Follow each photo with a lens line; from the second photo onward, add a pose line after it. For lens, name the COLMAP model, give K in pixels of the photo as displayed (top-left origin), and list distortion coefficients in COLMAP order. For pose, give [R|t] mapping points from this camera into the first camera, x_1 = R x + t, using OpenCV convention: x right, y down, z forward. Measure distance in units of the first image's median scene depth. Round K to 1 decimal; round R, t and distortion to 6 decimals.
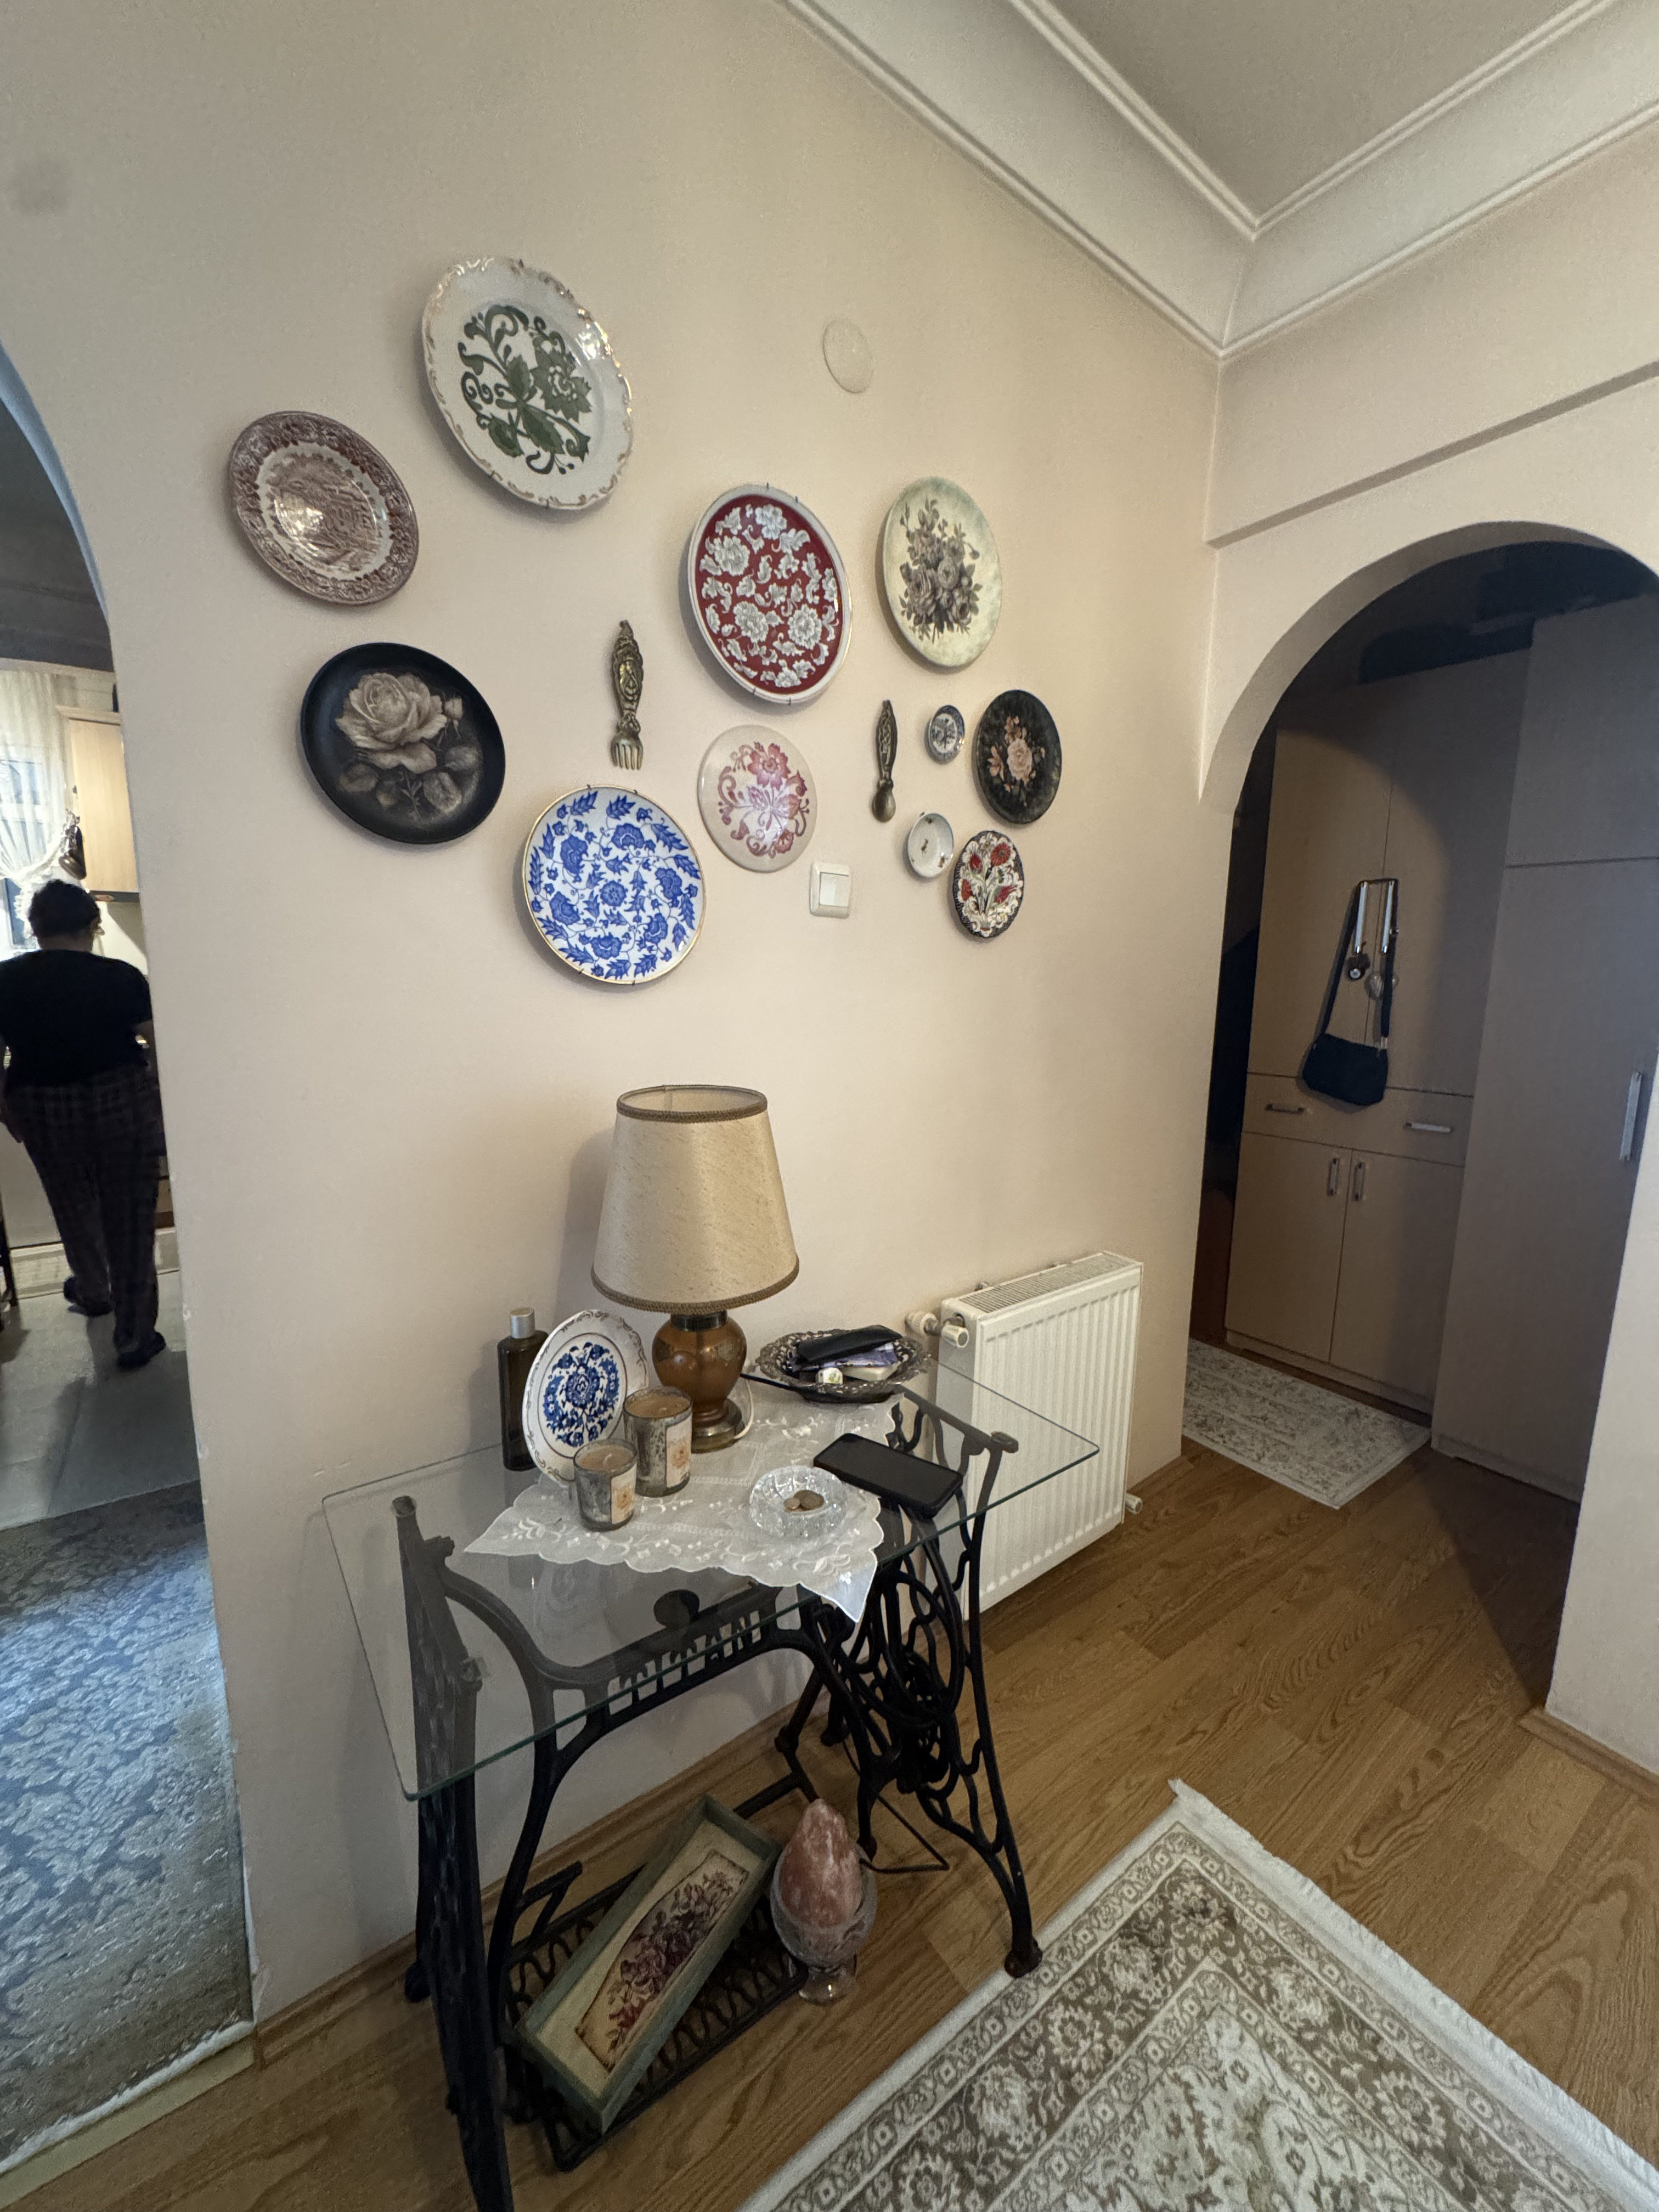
lens RADIAL K [[871.5, 0, 833.8], [0, 871.5, 1105.0], [0, 0, 1]] dist [-0.003685, 0.000523]
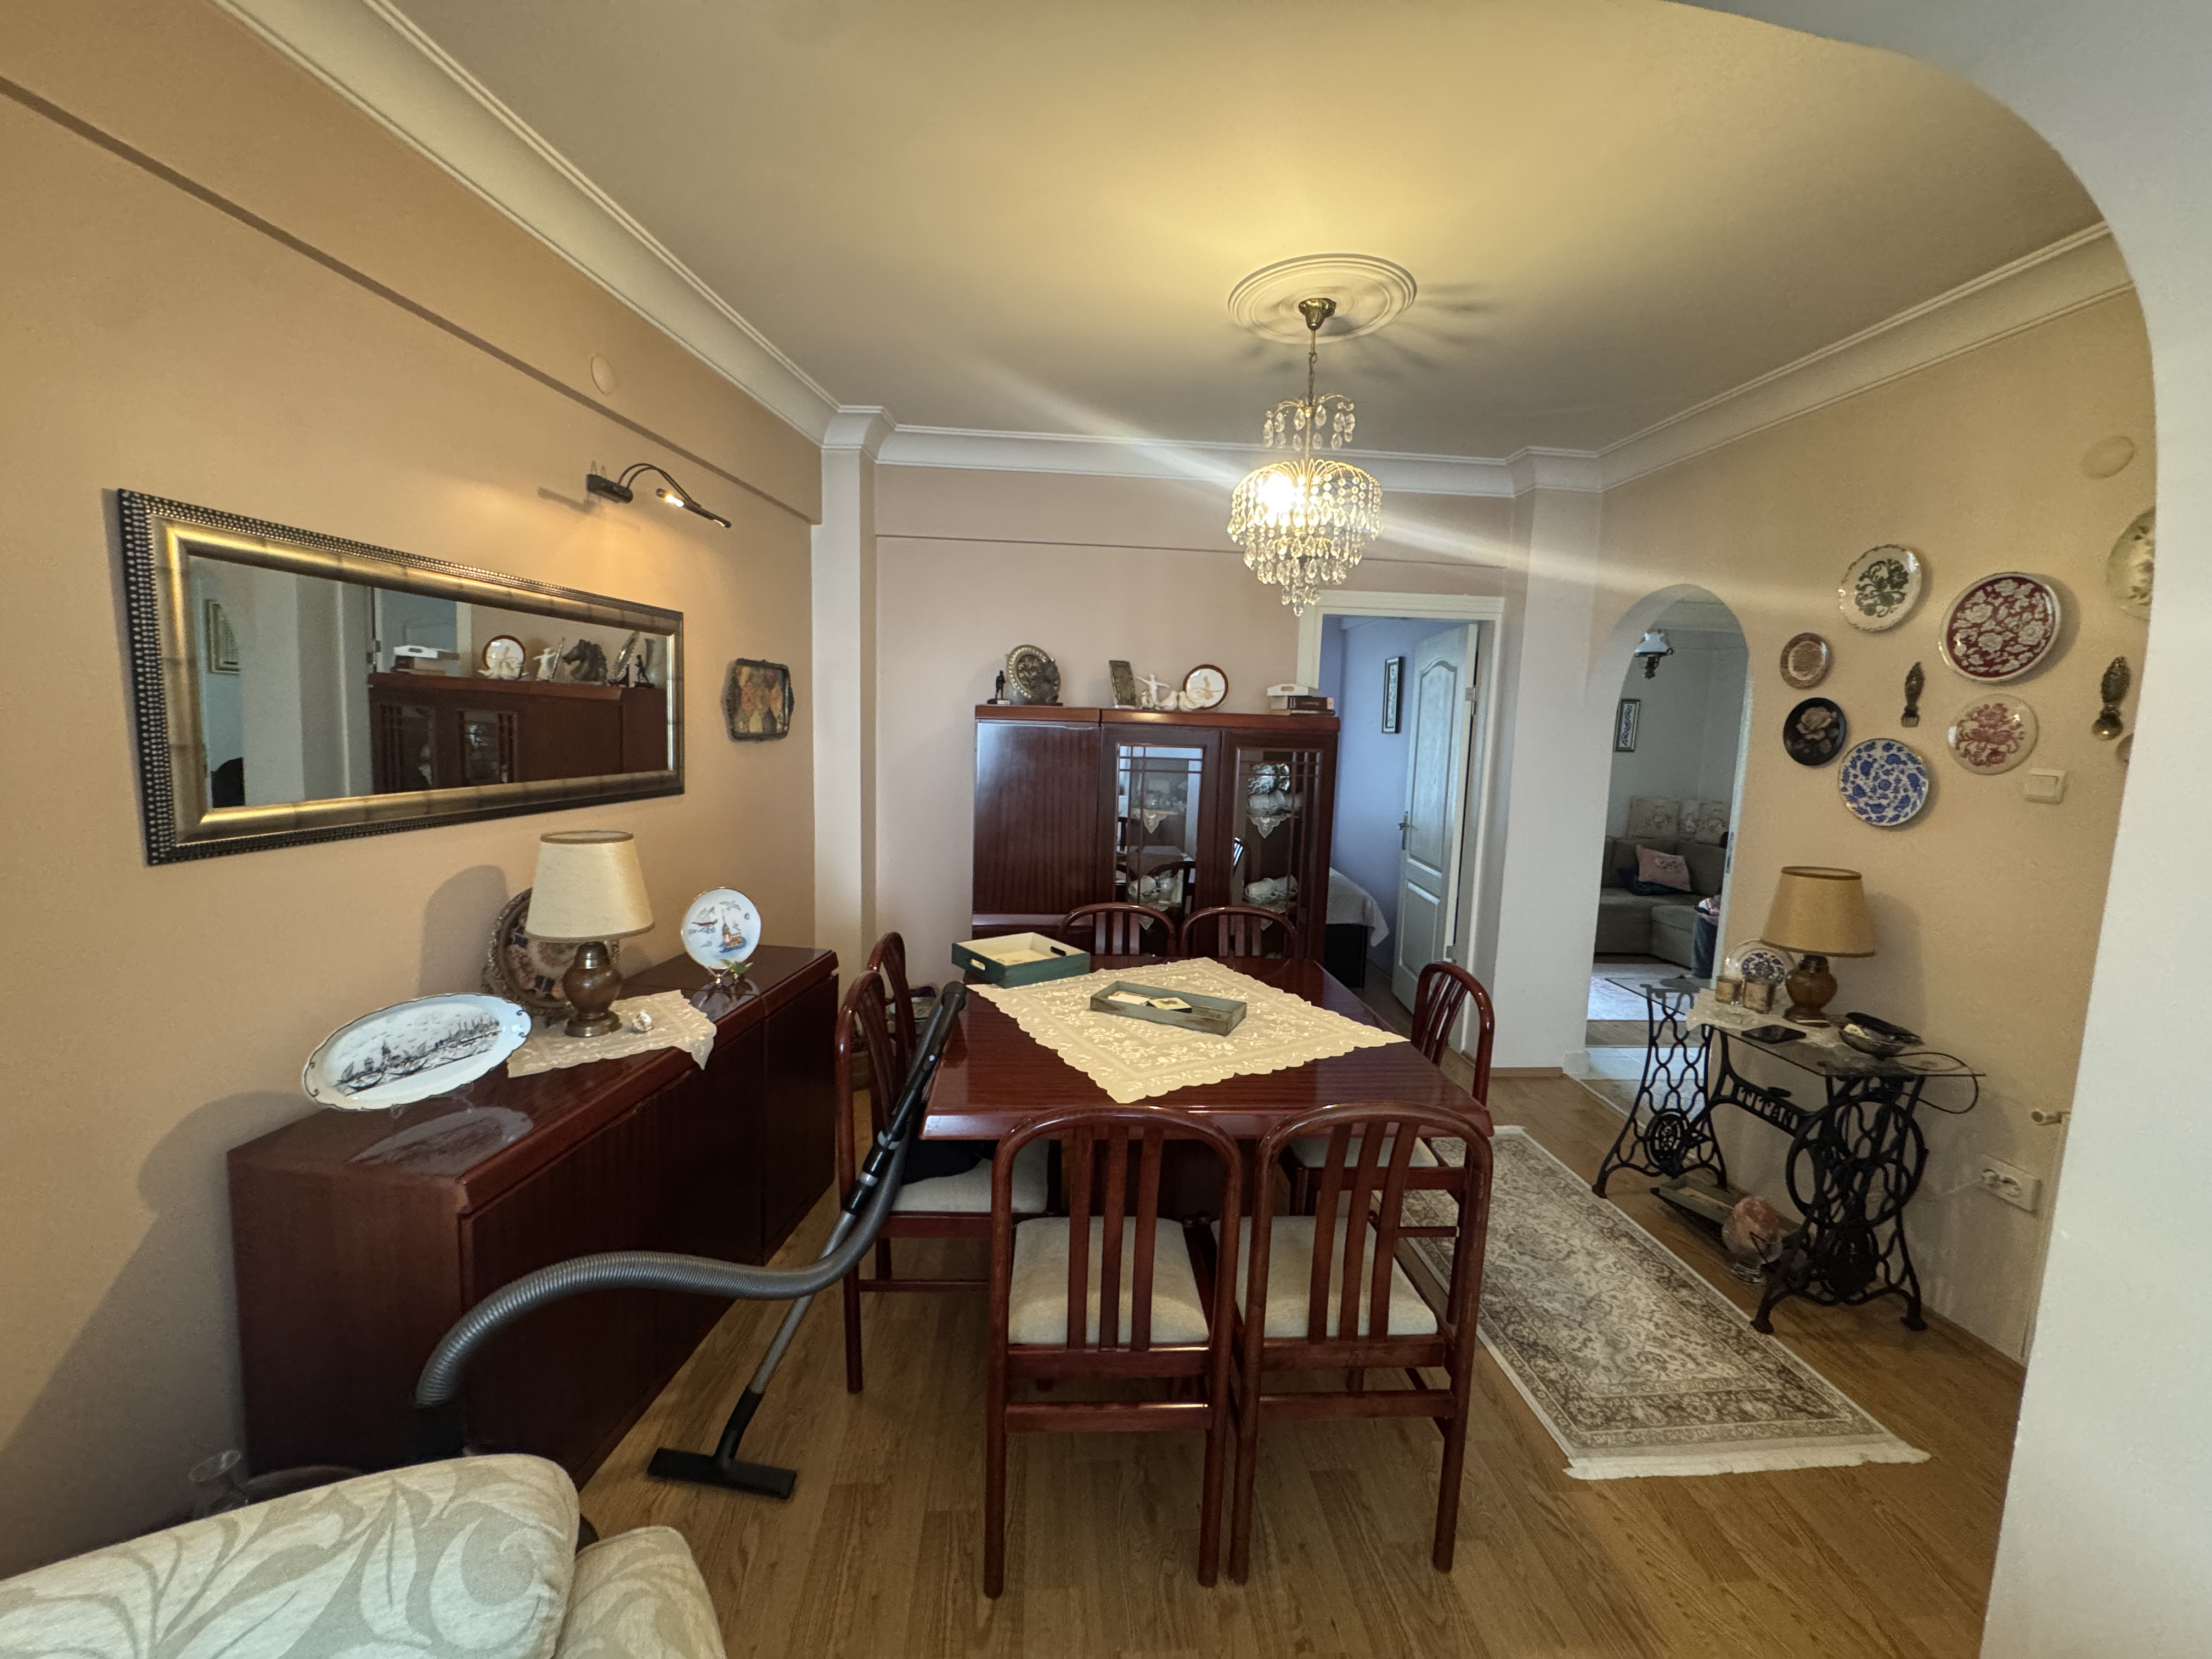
lens RADIAL K [[871.5, 0, 1104.7], [0, 871.5, 822.4], [0, 0, 1]] dist [-0.003685, 0.000523]
pose [[-0.516622, 0.066861, -0.853599, 2.560986], [-0.179690, 0.966278, 0.184441, -0.199805], [0.837146, 0.248670, -0.487186, 0.445121]]
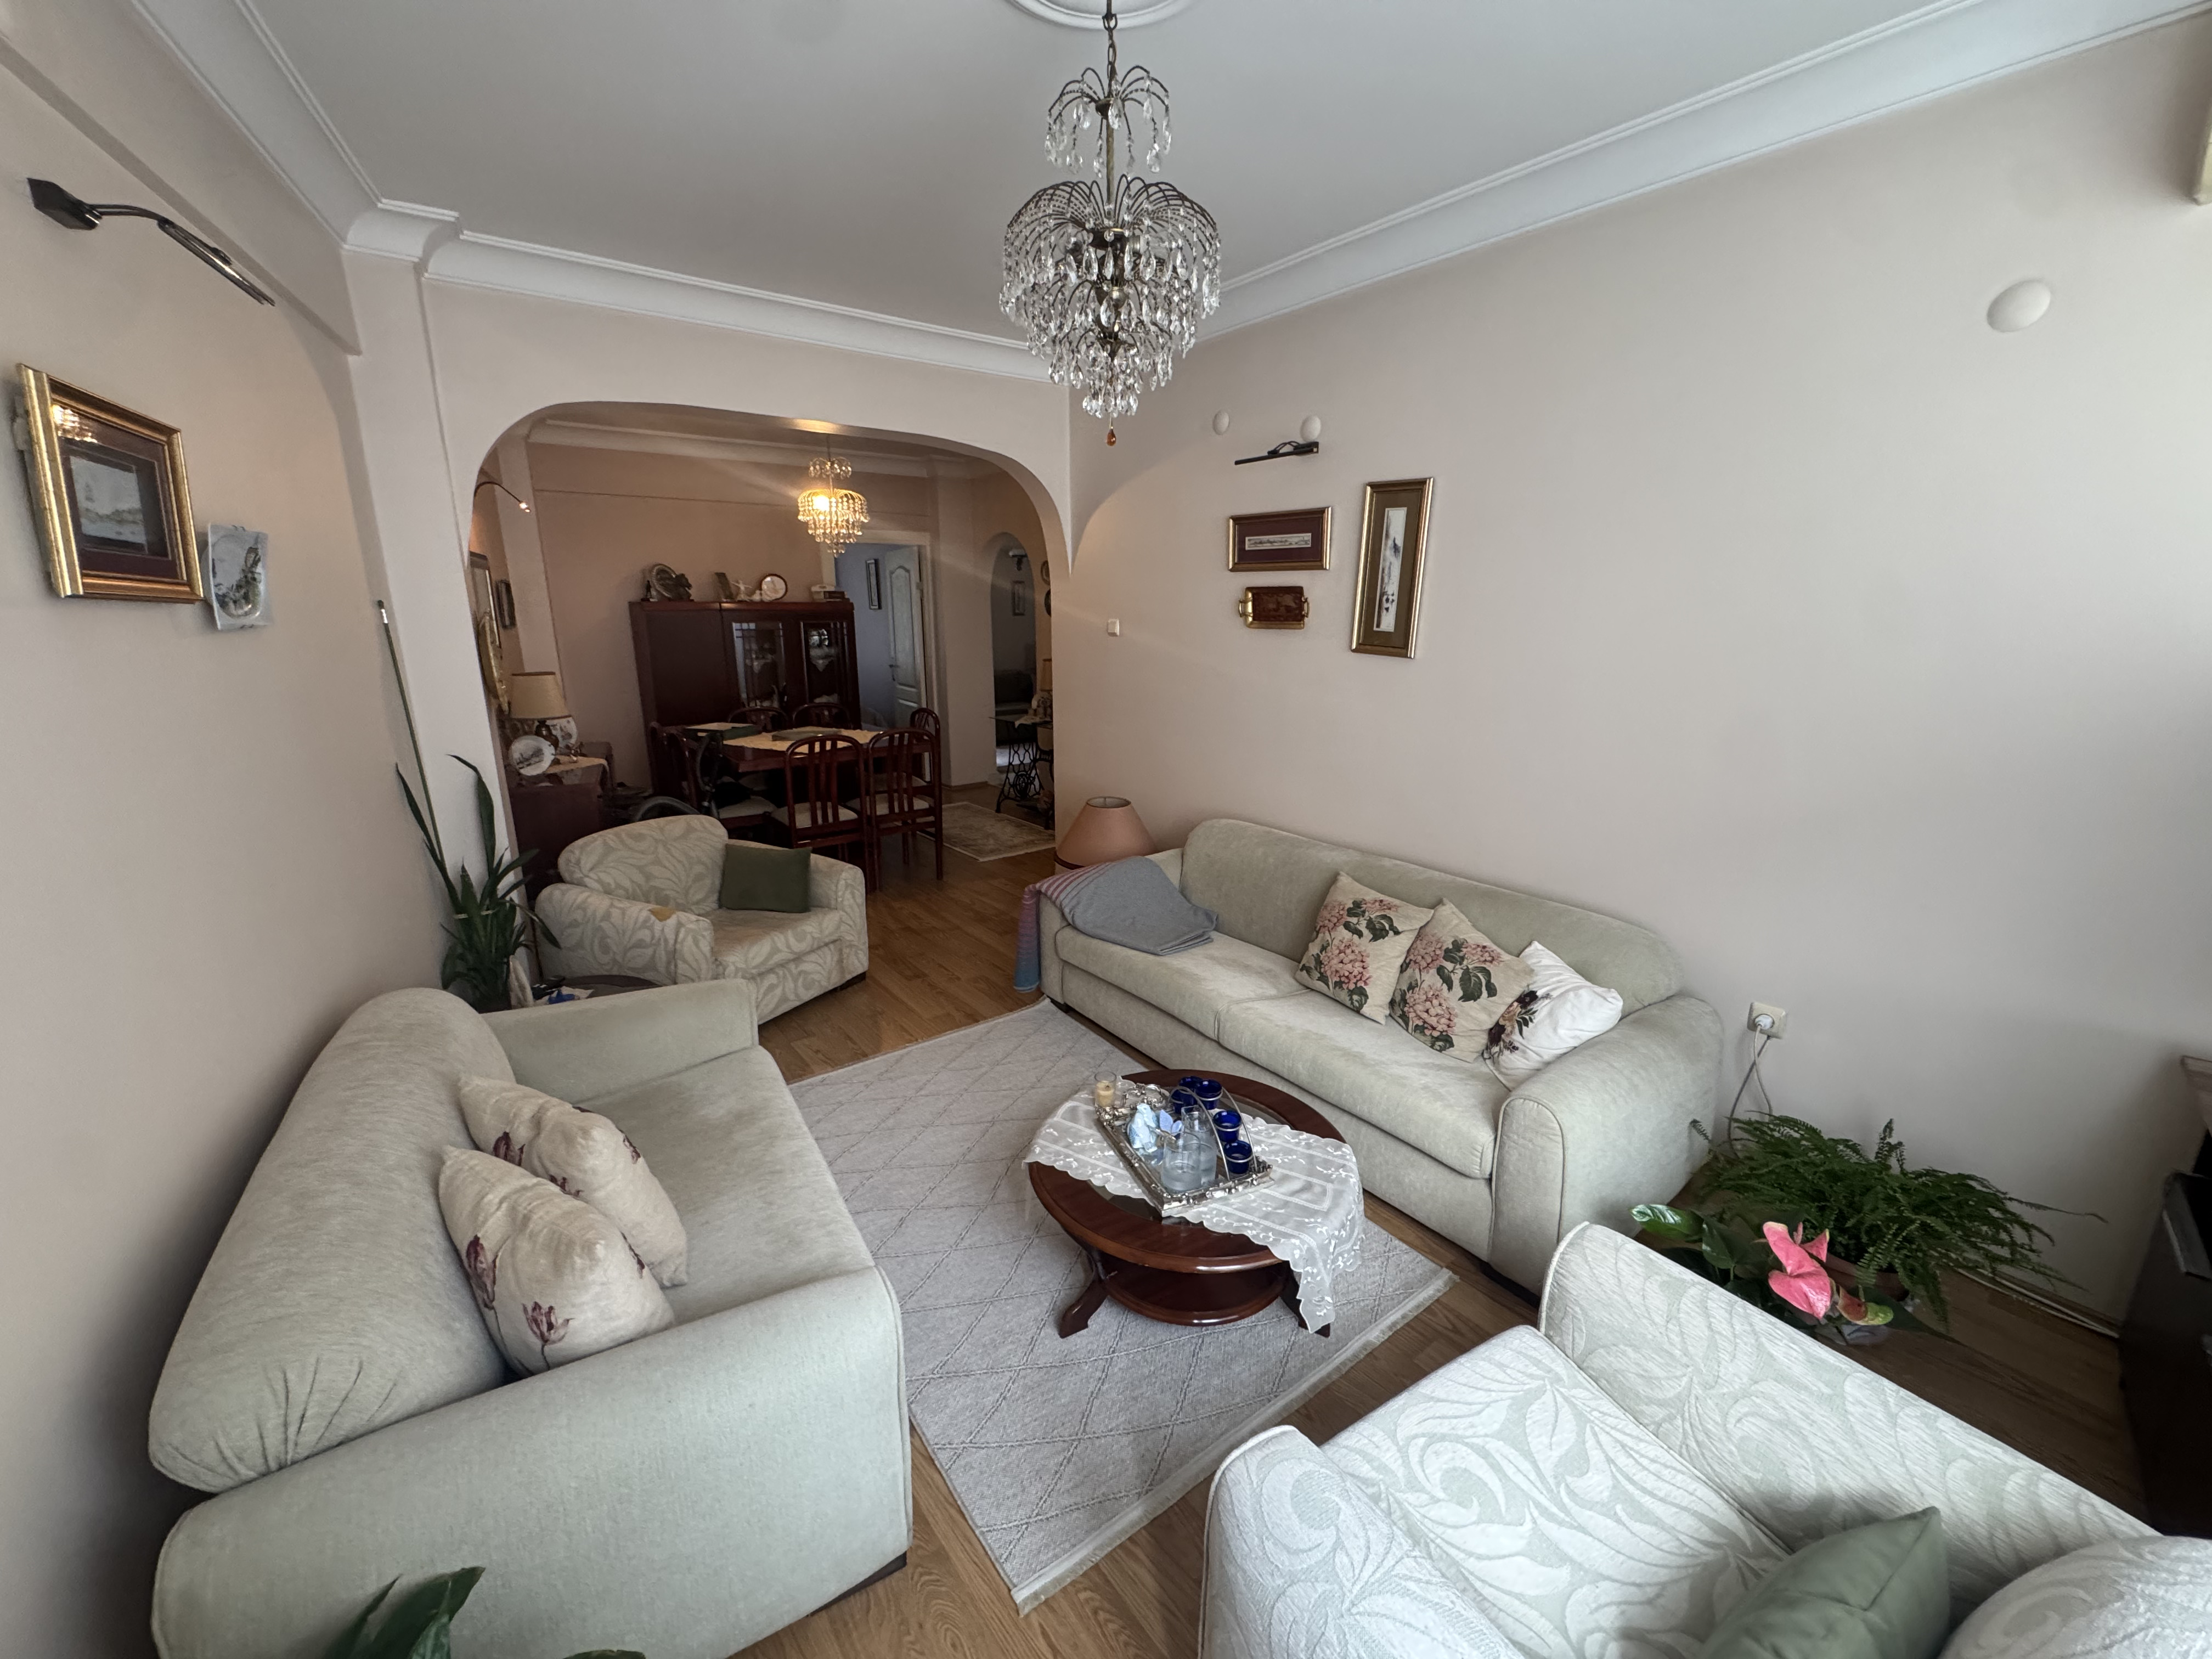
lens RADIAL K [[871.5, 0, 1103.5], [0, 871.5, 829.1], [0, 0, 1]] dist [-0.003685, 0.000523]
pose [[0.037933, 0.233339, -0.971655, 5.392113], [-0.161266, 0.961039, 0.224494, -0.256566], [0.986182, 0.148179, 0.074085, 0.958668]]
